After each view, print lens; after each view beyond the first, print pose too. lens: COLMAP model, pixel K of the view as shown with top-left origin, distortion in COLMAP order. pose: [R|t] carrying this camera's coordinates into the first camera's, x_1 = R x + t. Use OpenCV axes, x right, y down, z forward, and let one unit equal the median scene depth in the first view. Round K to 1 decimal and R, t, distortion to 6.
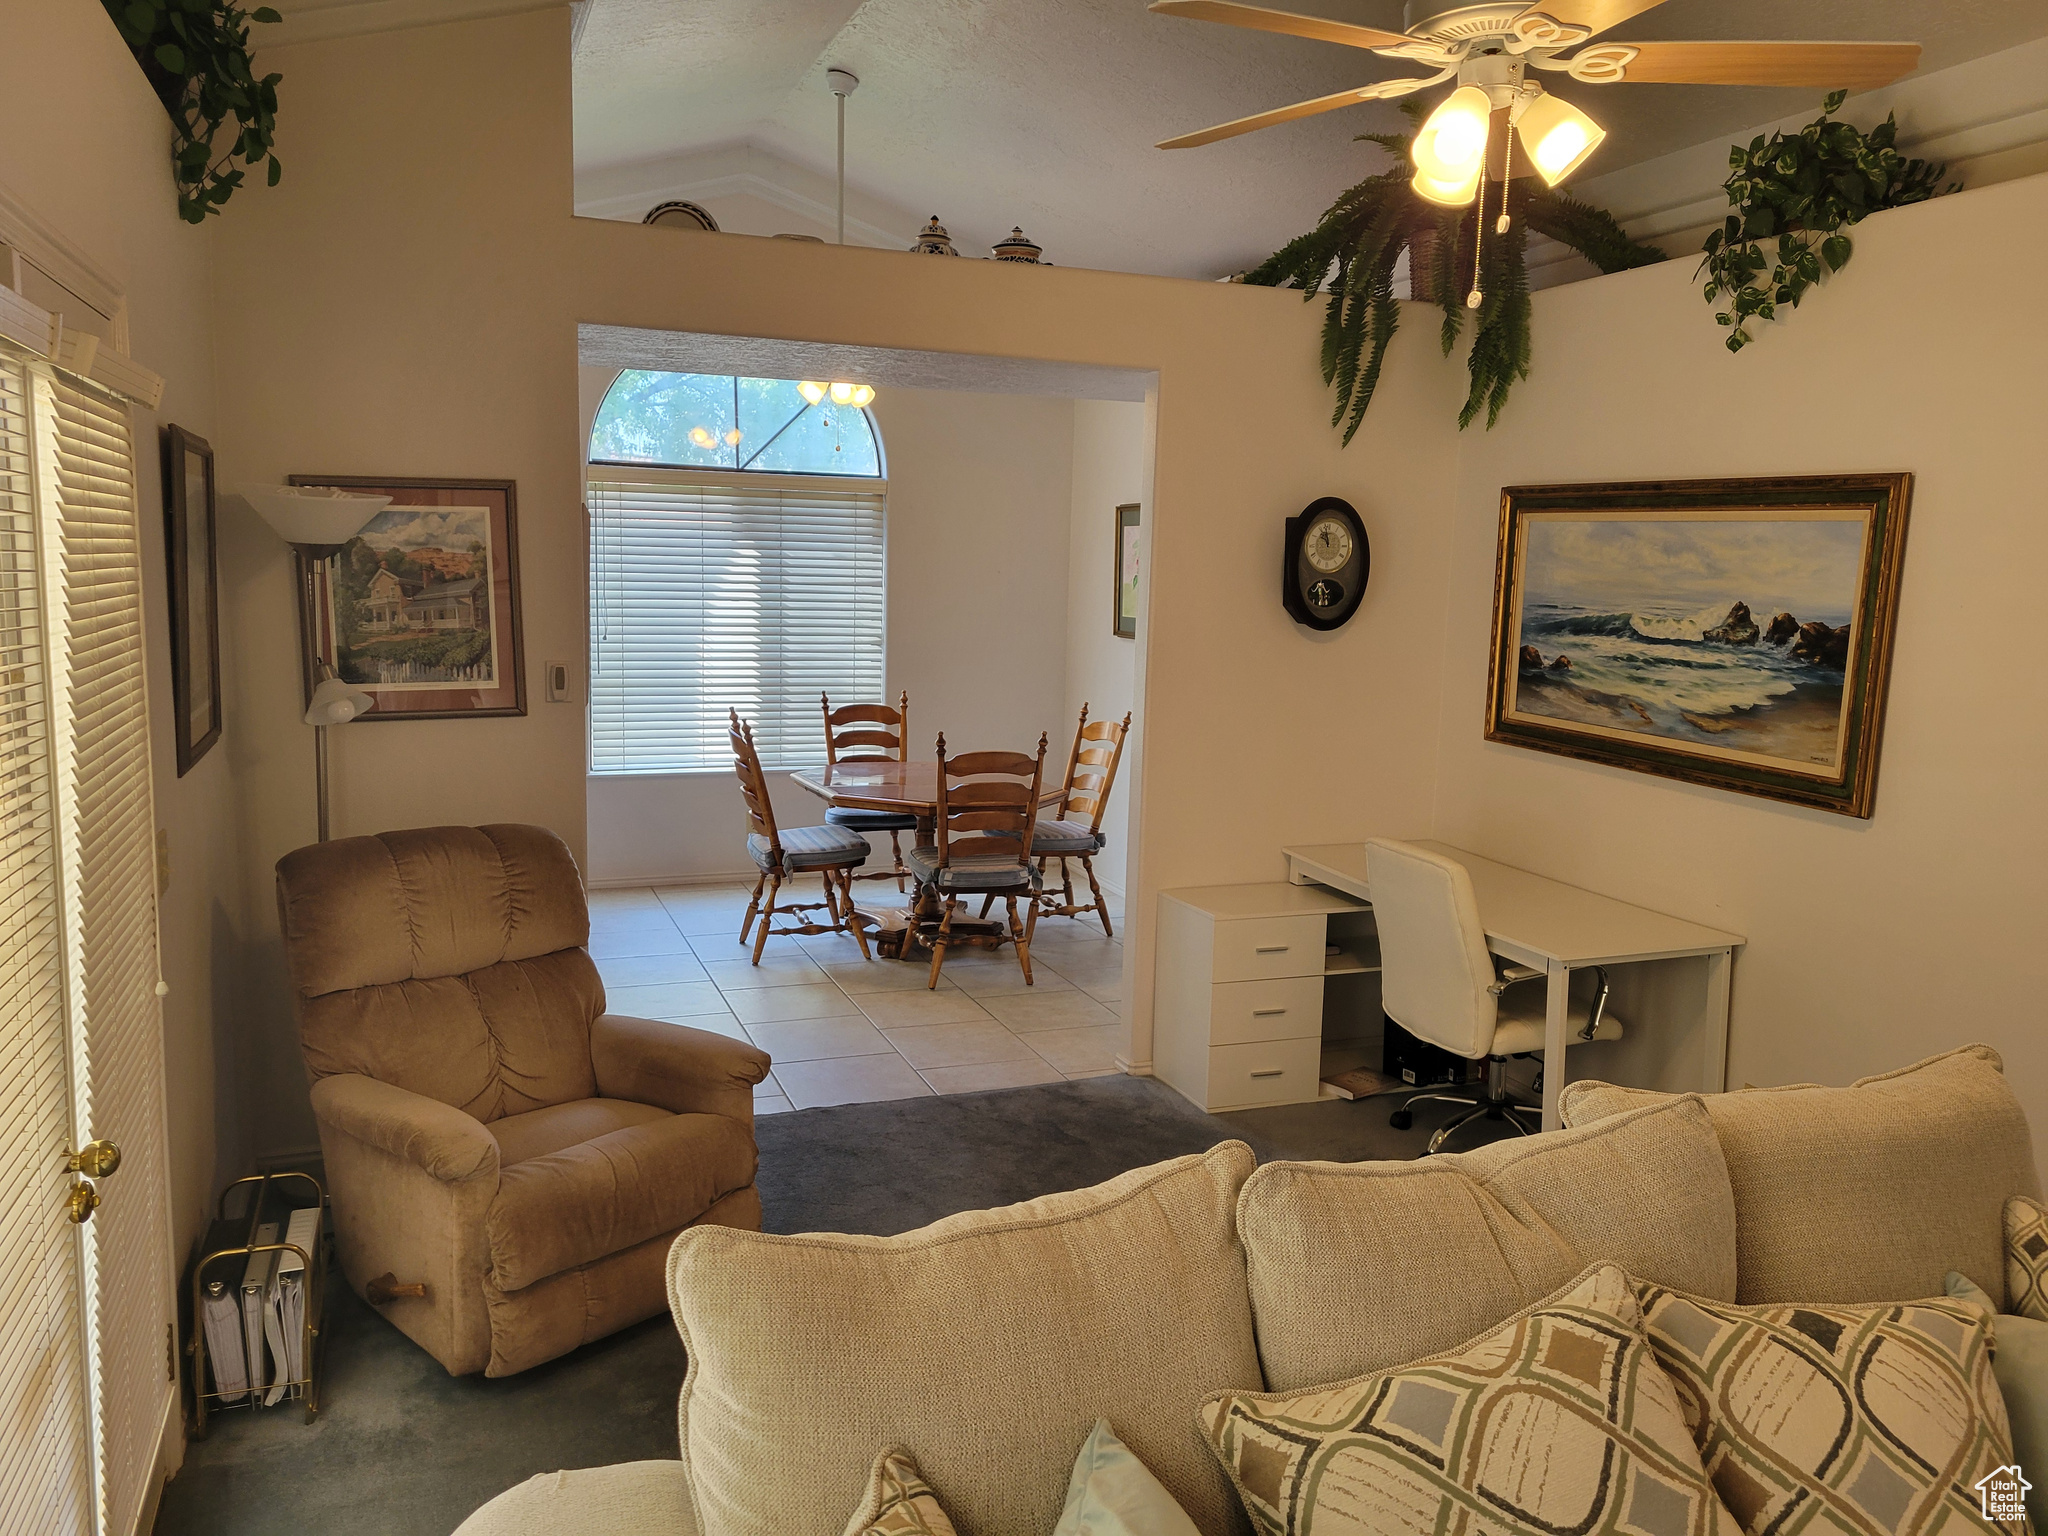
lens RADIAL K [[1544.5, 0, 1036.4], [0, 1544.5, 796.1], [0, 0, 1]] dist [0.047191, -0.008086]
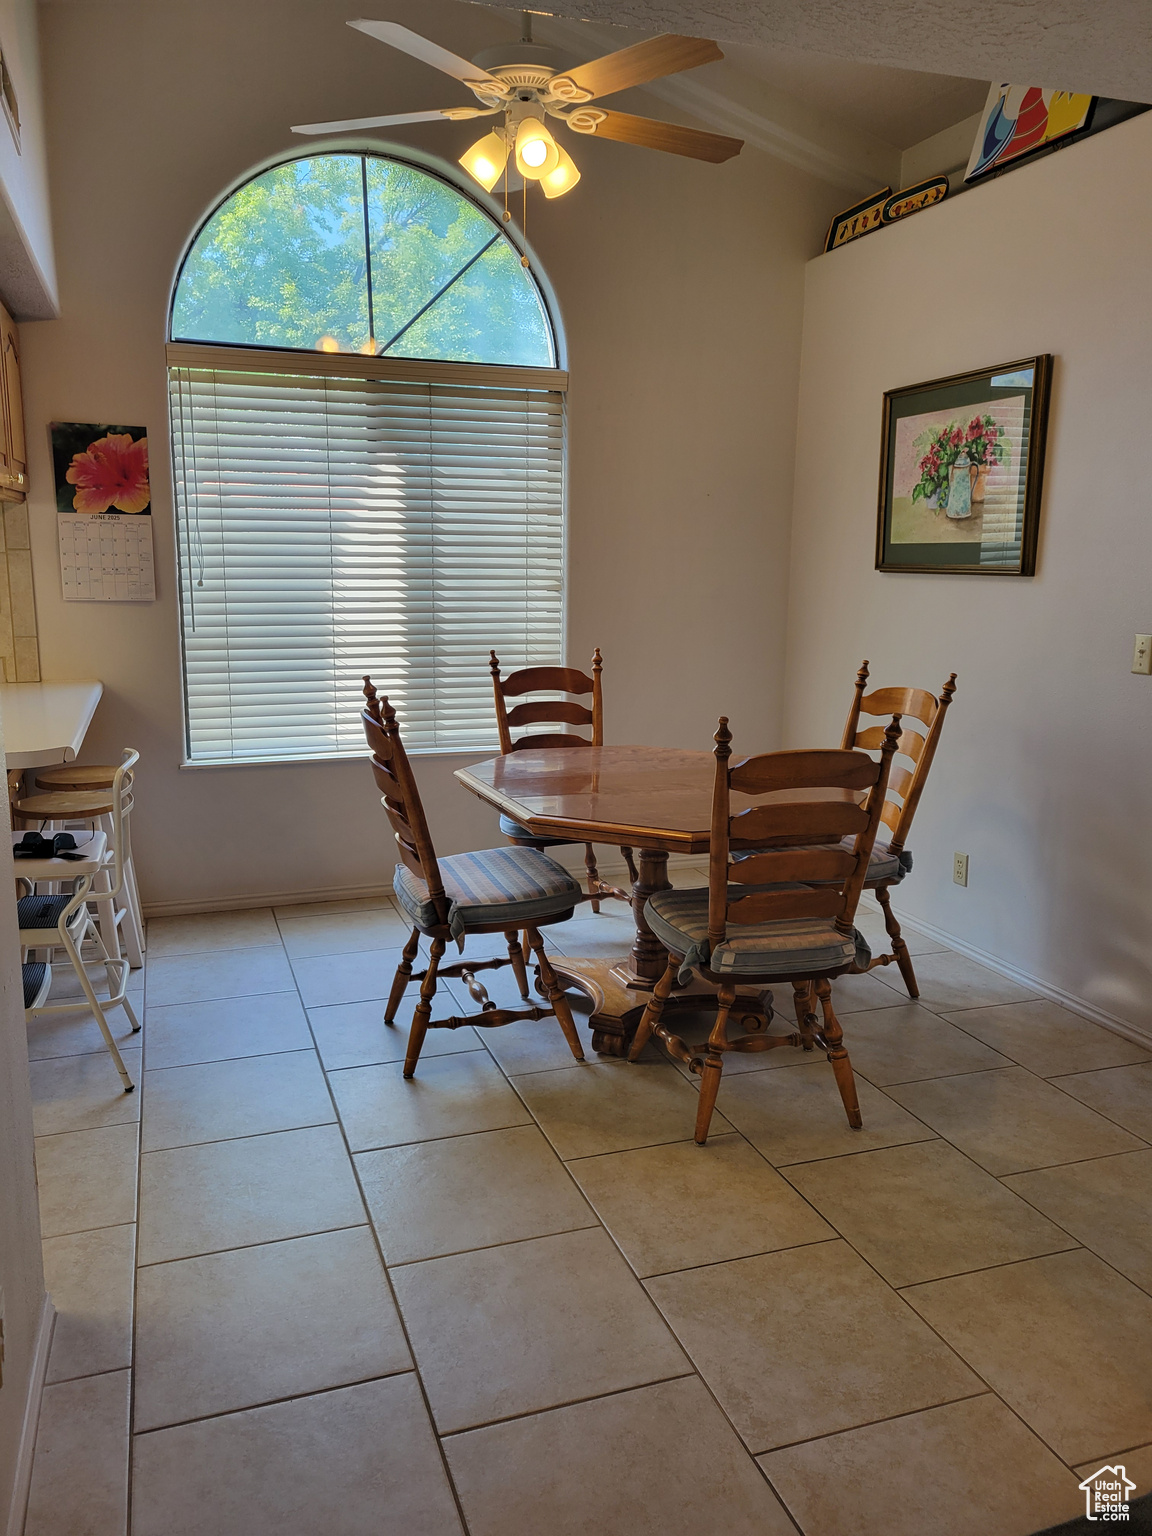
lens RADIAL K [[1138.8, 0, 576.0], [0, 1138.8, 768.0], [0, 0, 1]] dist [-0.002460, -0.008930]
pose [[0.999512, -0.010709, -0.029332, -0.090451], [0.011745, 0.999305, 0.035367, -0.033271], [0.028933, -0.035695, 0.998944, 0.497979]]
